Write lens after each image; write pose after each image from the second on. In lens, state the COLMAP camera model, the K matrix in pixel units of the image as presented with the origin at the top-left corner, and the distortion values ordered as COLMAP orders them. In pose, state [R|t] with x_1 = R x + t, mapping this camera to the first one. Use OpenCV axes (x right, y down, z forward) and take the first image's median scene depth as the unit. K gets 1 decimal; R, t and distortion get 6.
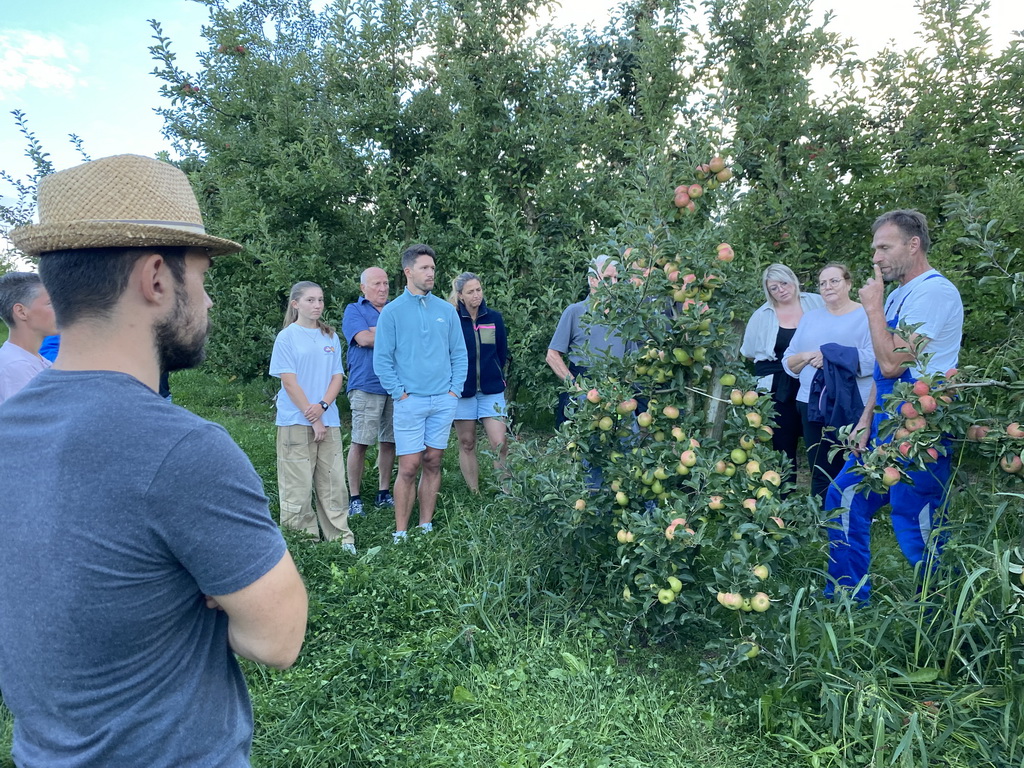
lens RADIAL K [[935.6, 0, 536.9], [0, 935.6, 383.2], [0, 0, 1]] dist [0.195525, -0.425182]
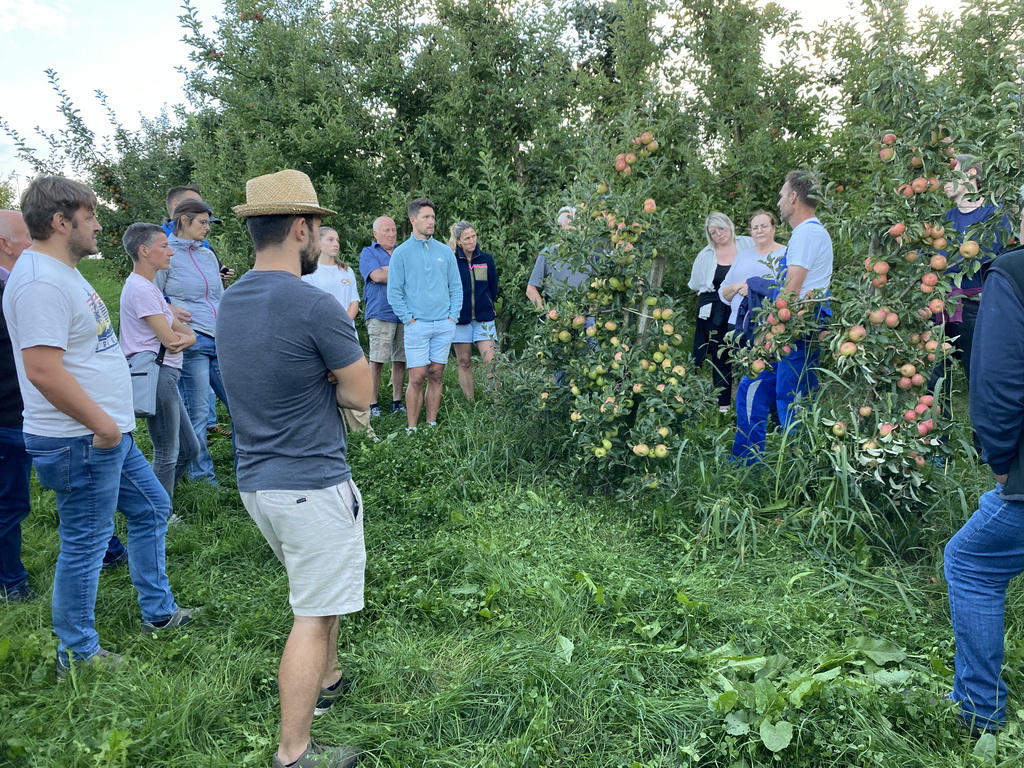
lens RADIAL K [[935.6, 0, 536.9], [0, 935.6, 383.2], [0, 0, 1]] dist [0.195525, -0.425182]
pose [[0.999971, -0.004275, -0.006373, 0.027393], [0.004627, 0.998399, 0.056377, 0.022517], [0.006122, -0.056404, 0.998389, -0.215943]]
